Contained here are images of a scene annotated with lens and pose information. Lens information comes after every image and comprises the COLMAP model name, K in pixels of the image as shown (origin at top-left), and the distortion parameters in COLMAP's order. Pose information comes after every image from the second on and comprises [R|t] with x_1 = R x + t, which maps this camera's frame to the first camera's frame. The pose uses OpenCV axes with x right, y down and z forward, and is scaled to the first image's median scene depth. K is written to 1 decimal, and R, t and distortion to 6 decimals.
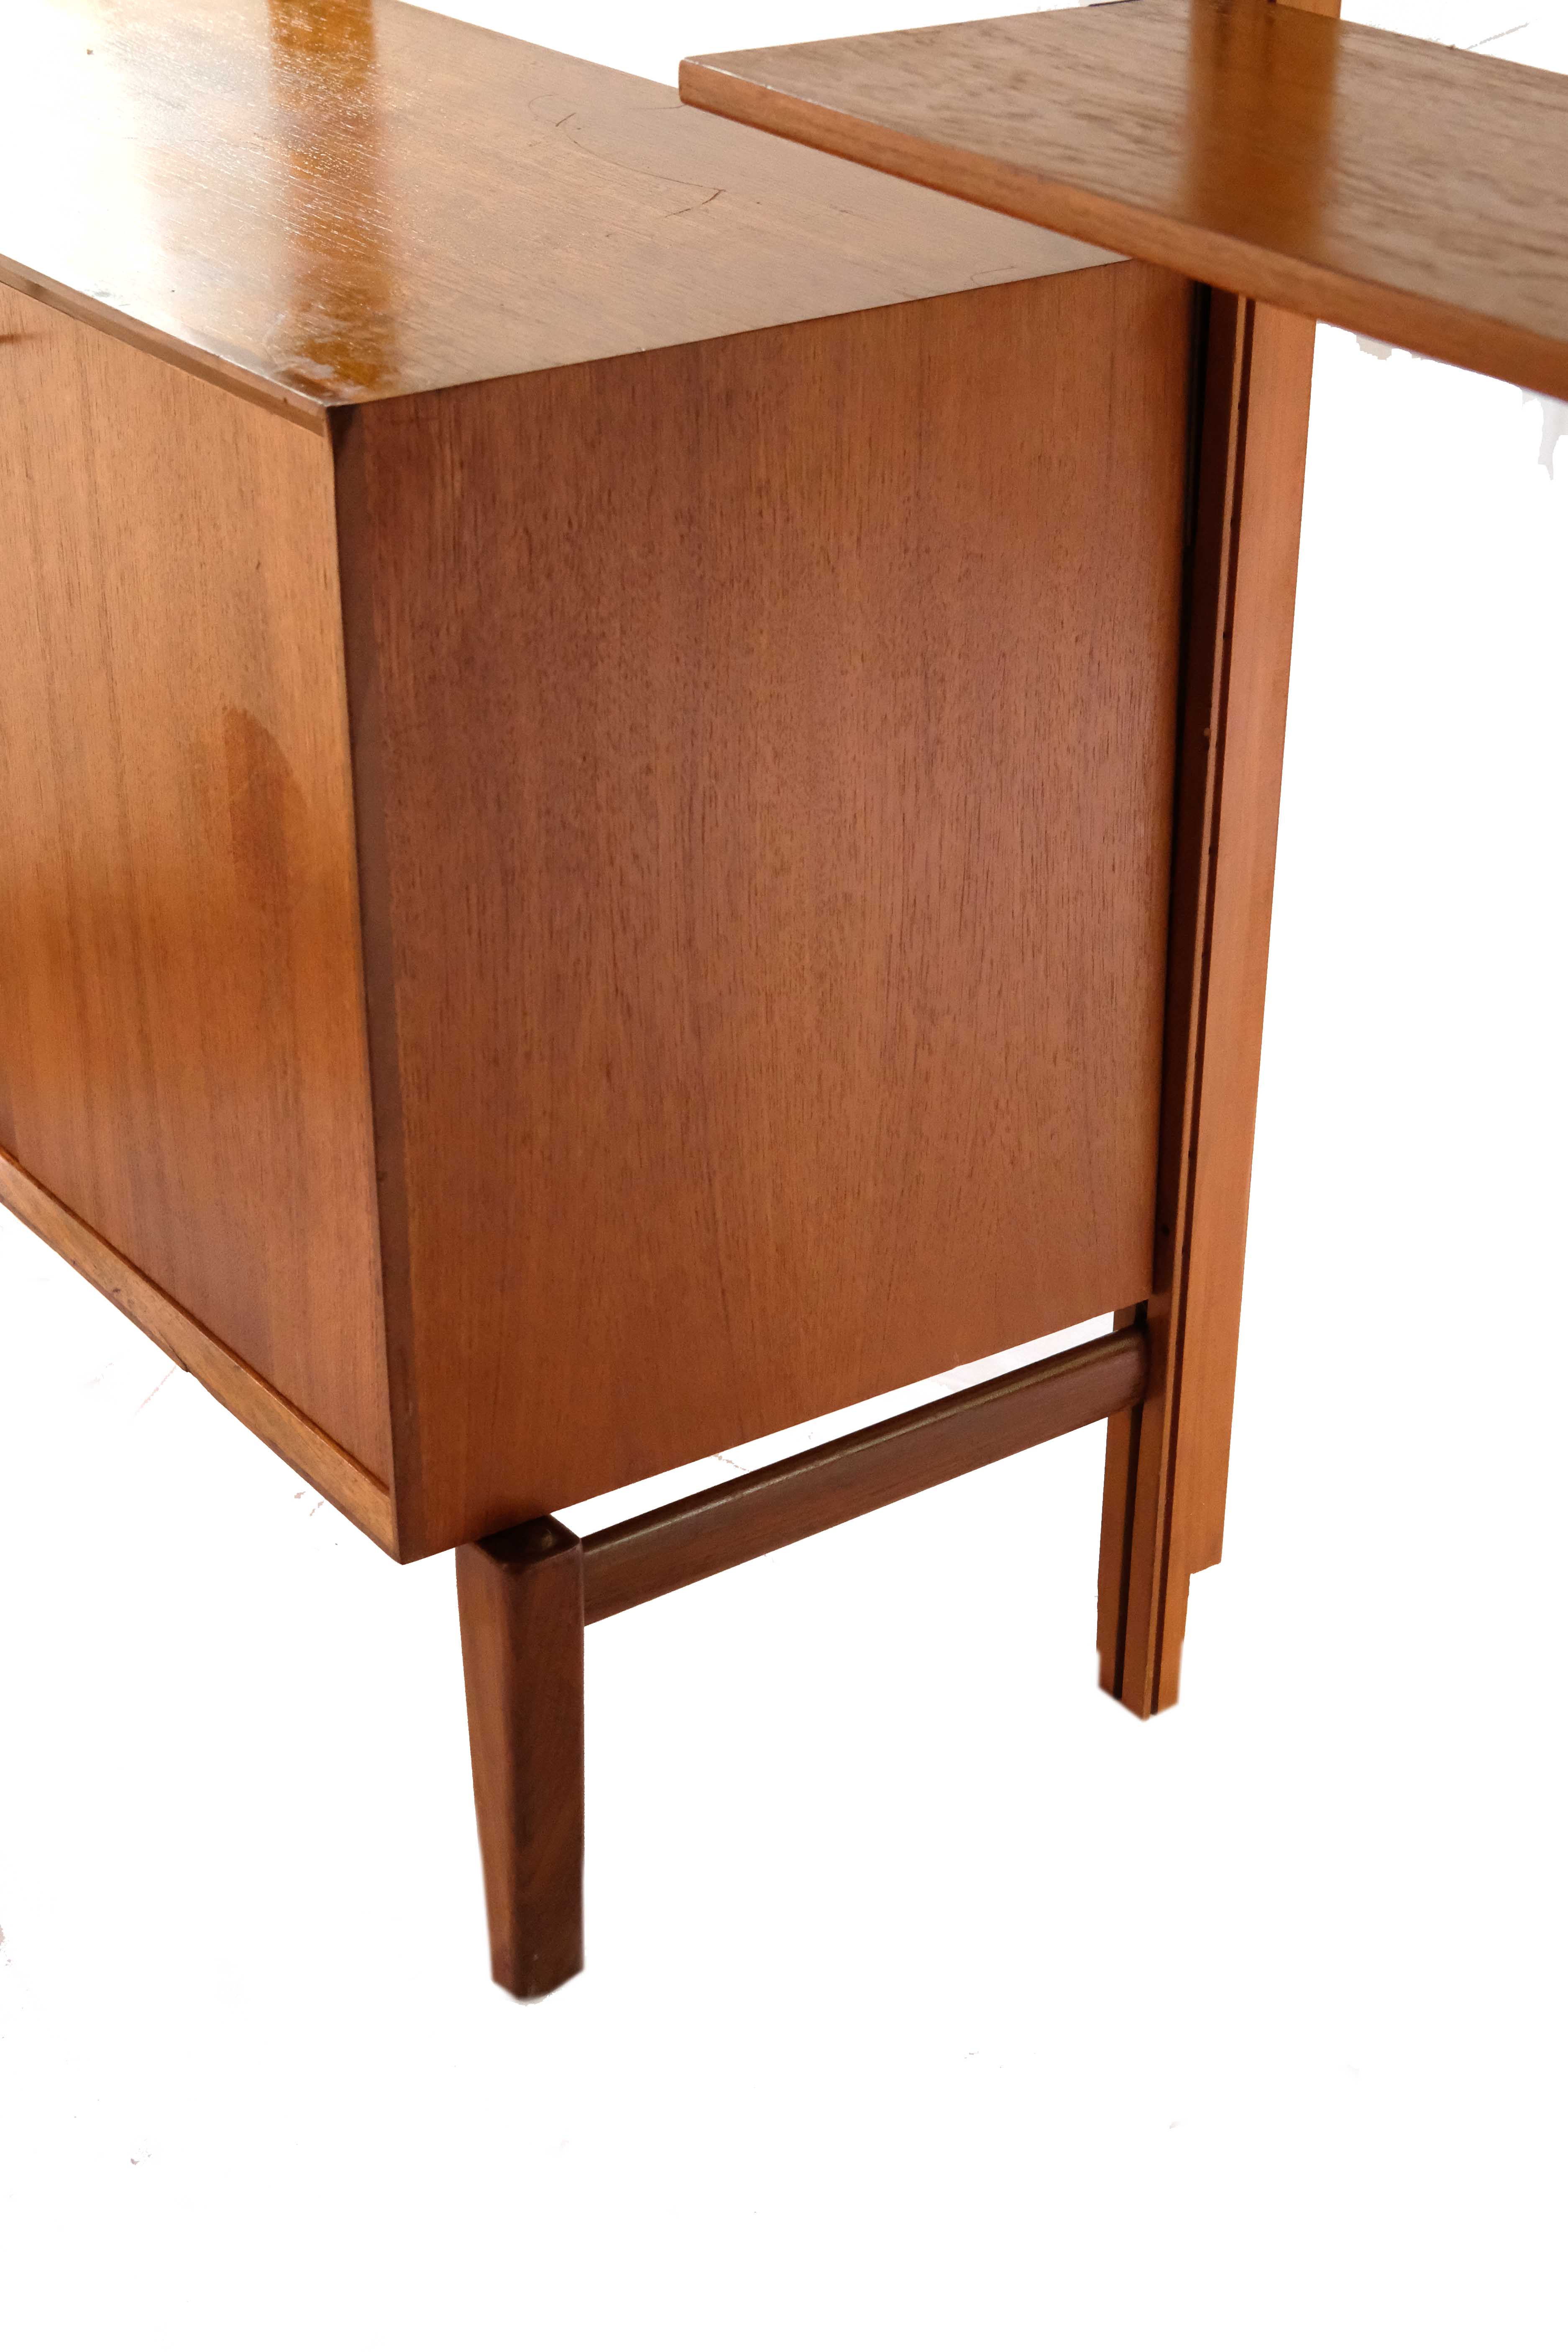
lens RADIAL K [[3615.7, 0, 784.0], [0, 3615.7, 1176.0], [0, 0, 1]] dist [0.020642, 0.035757]
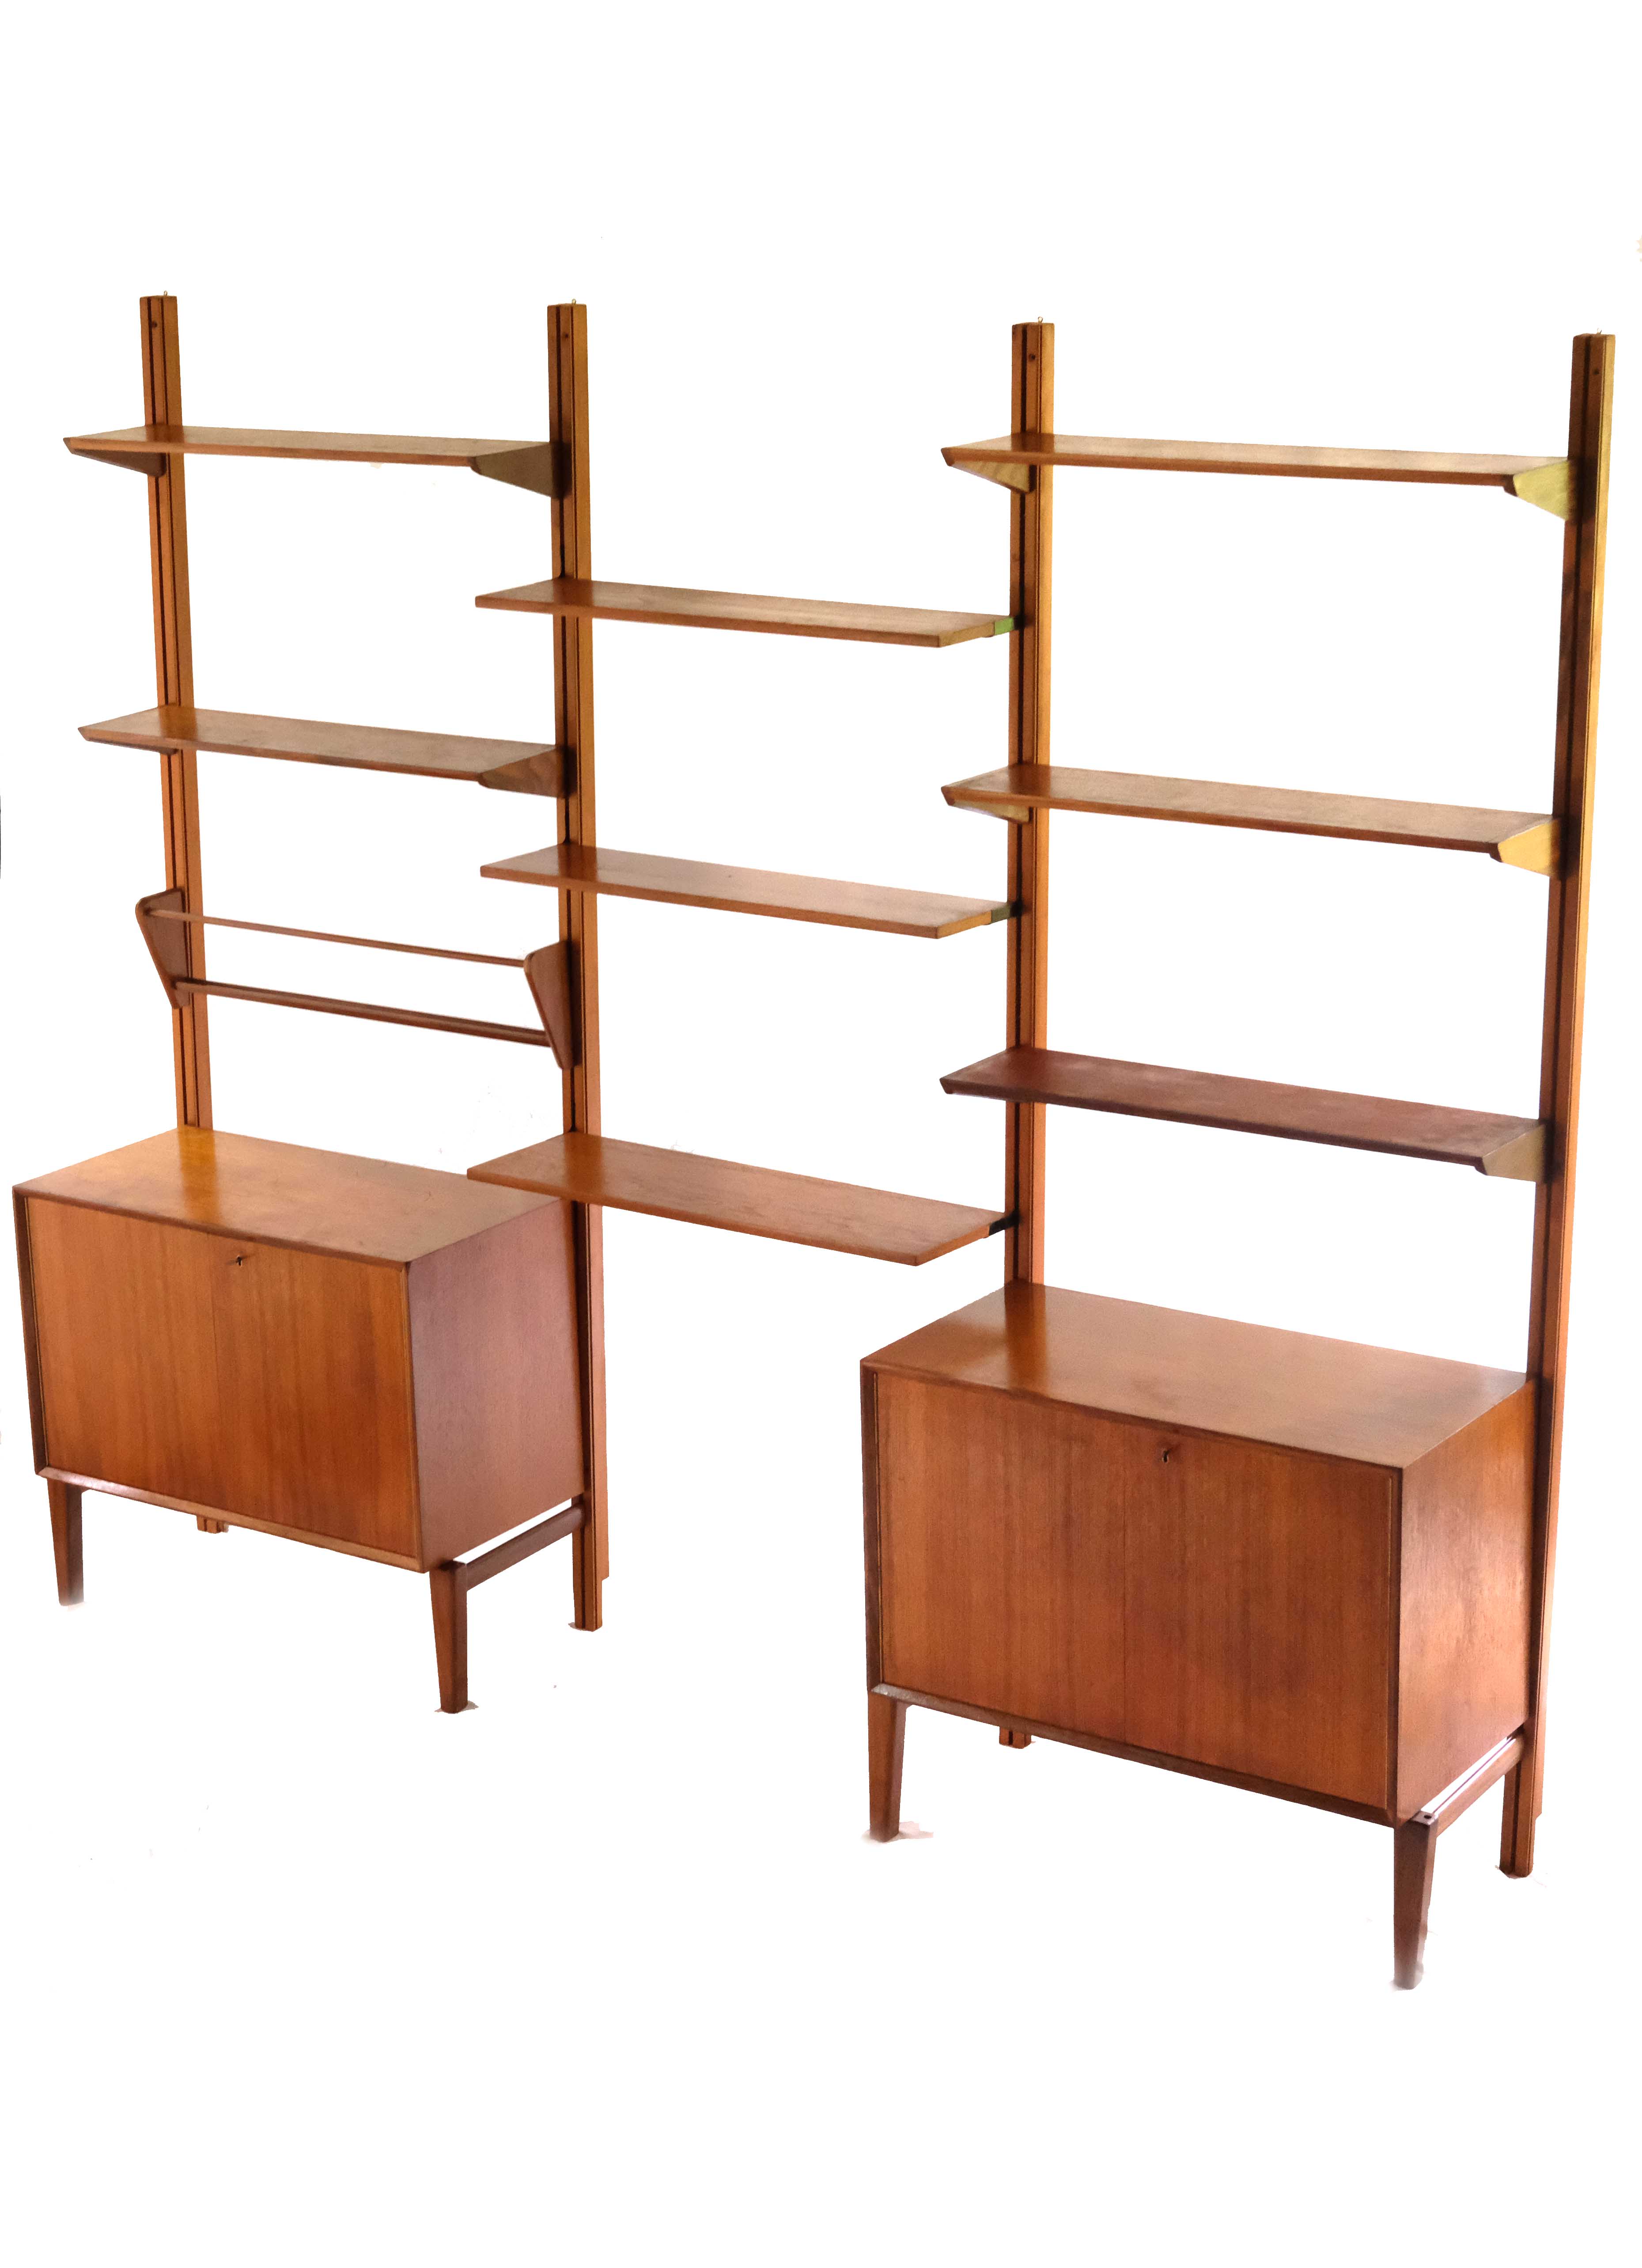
lens RADIAL K [[3835.1, 0, 821.0], [0, 3835.1, 1134.0], [0, 0, 1]] dist [-0.002100, 0.070388]
pose [[0.919529, -0.124899, 0.372648, -1.064491], [0.200737, 0.964412, -0.172090, 0.403591], [-0.337892, 0.233046, 0.911876, -2.596257]]
